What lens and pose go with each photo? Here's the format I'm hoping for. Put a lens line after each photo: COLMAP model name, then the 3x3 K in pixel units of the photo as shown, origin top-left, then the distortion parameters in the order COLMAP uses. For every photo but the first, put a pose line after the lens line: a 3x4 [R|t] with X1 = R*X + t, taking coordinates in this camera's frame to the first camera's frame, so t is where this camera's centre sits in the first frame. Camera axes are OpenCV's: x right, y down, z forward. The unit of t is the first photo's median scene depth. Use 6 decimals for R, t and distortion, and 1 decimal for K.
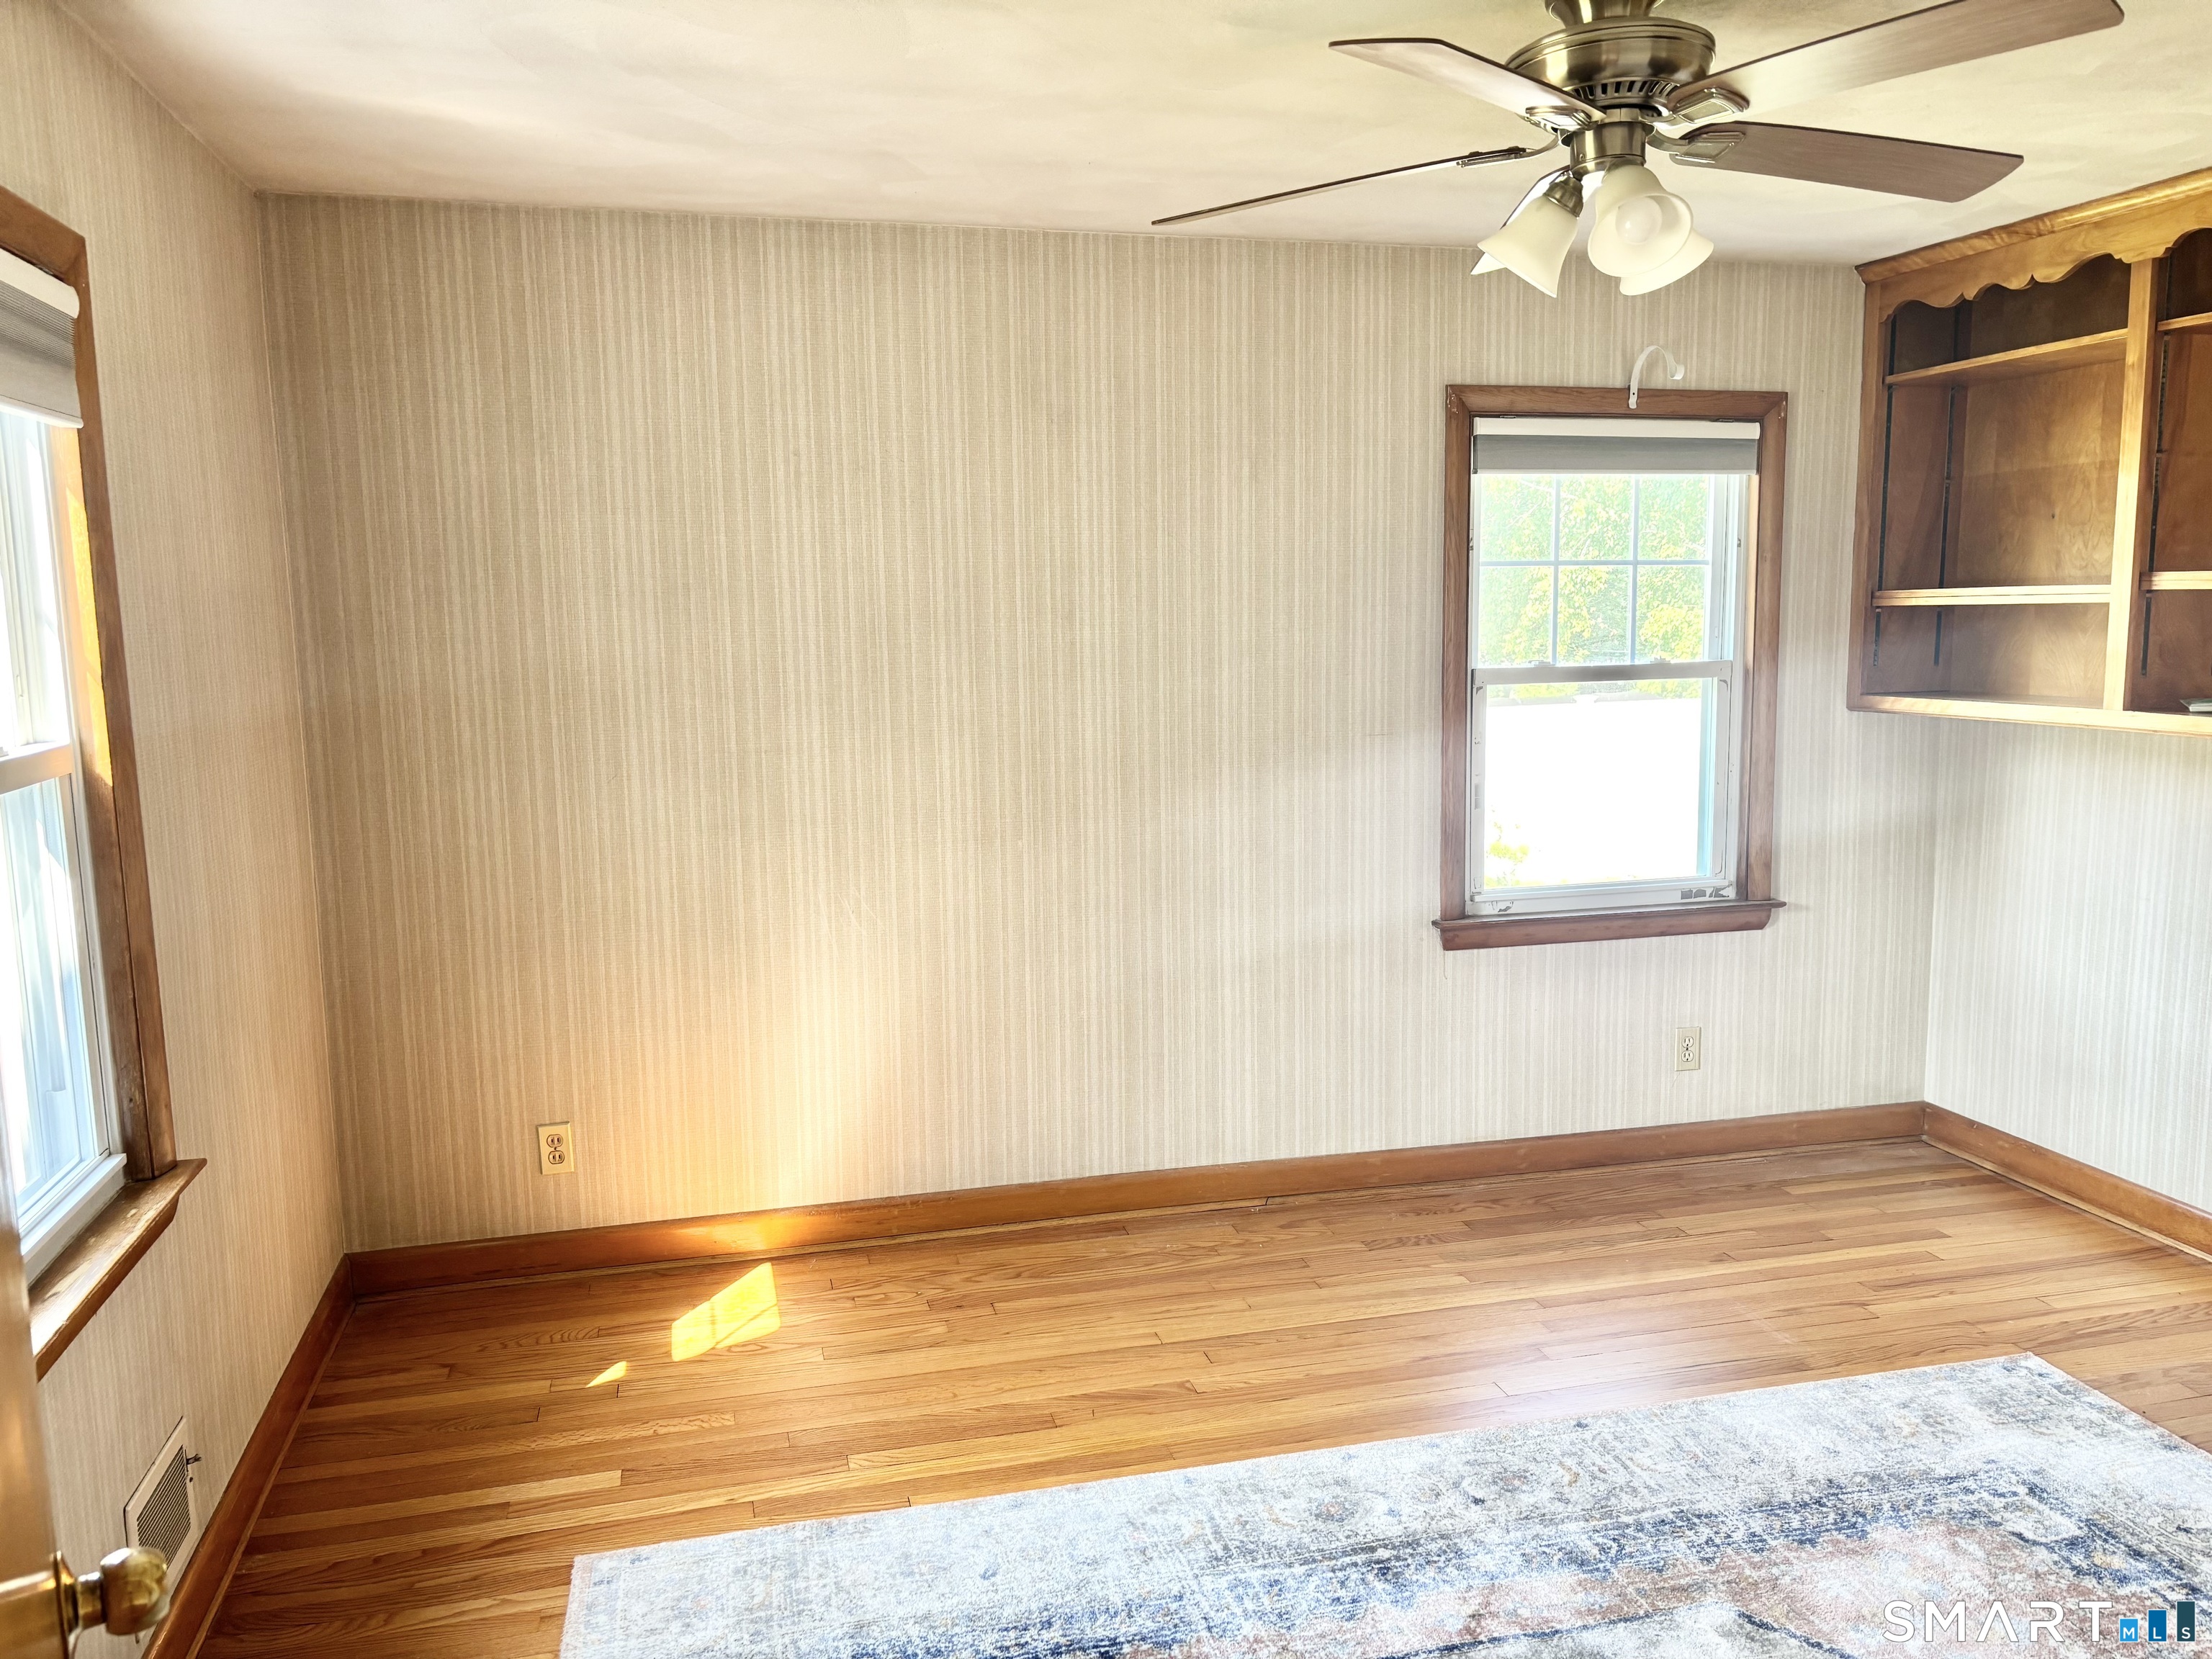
lens RADIAL K [[1669.4, 0, 1128.4], [0, 1669.4, 844.2], [0, 0, 1]] dist [0.036776, -0.043327]
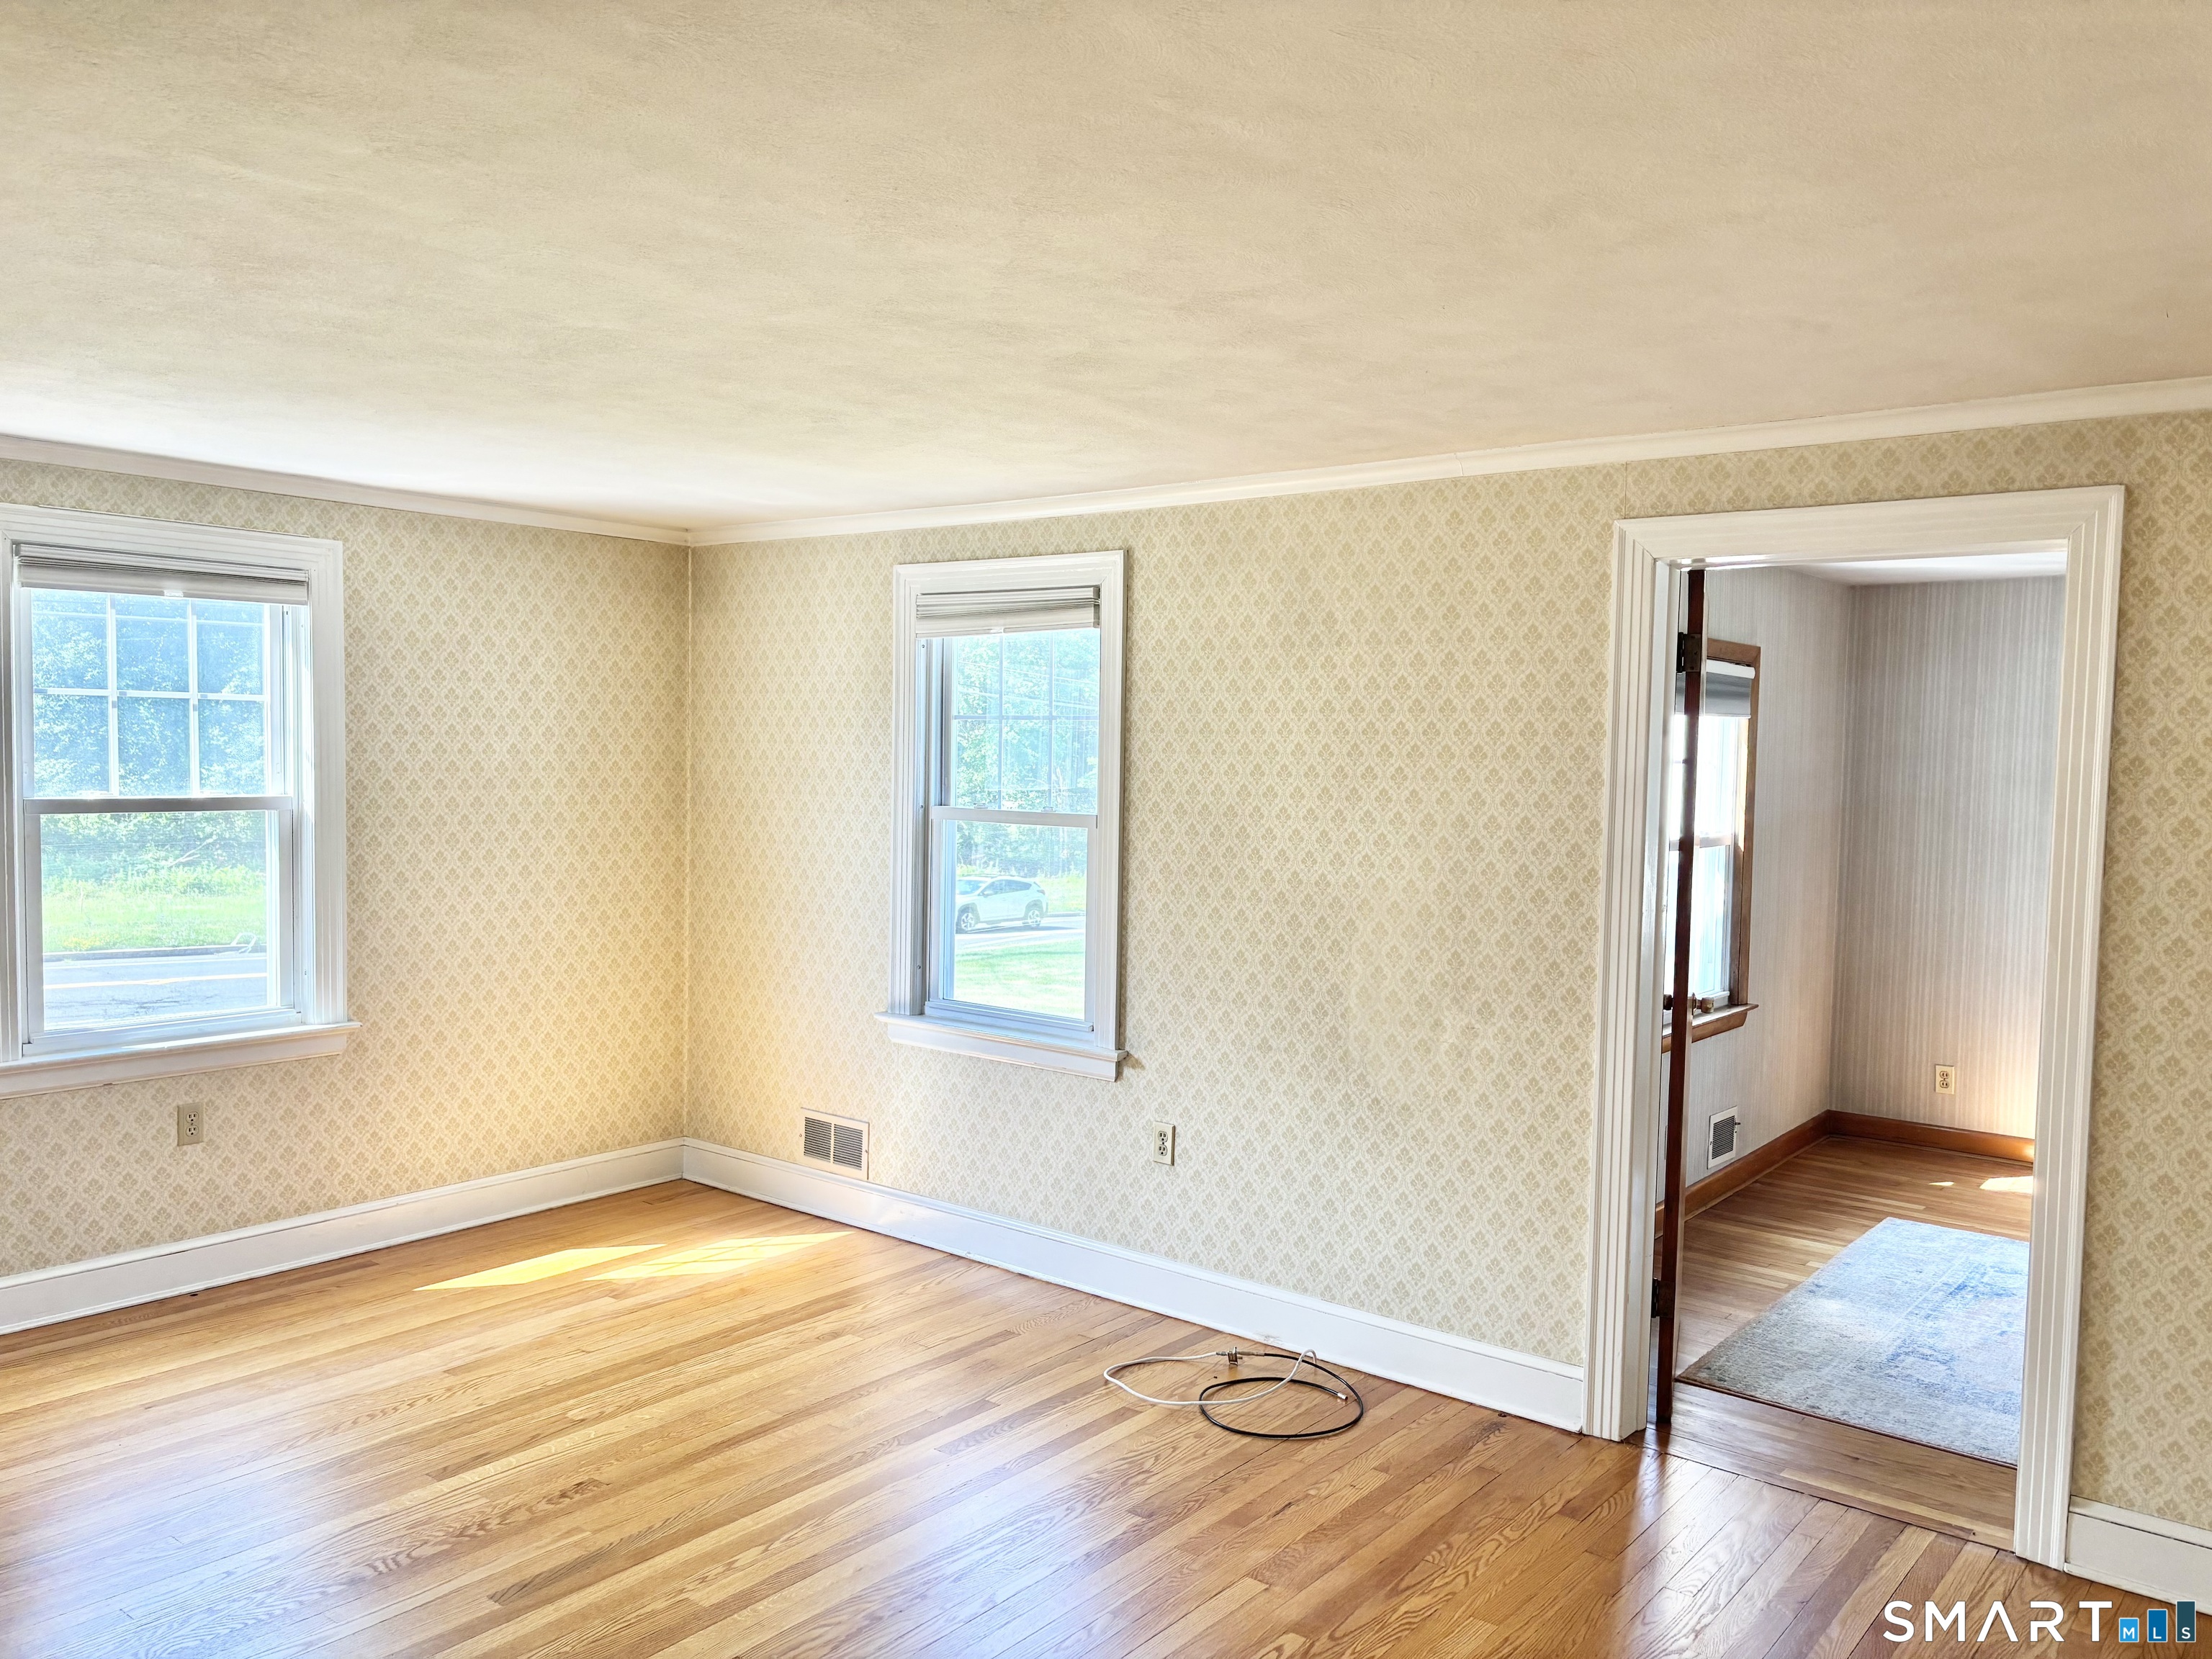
lens RADIAL K [[1669.4, 0, 1141.5], [0, 1669.4, 820.4], [0, 0, 1]] dist [0.036776, -0.043327]
pose [[0.601414, 0.061456, -0.796570, 0.584467], [-0.143933, 0.989058, -0.032363, 0.088555], [0.785865, 0.134116, 0.603679, -0.848358]]
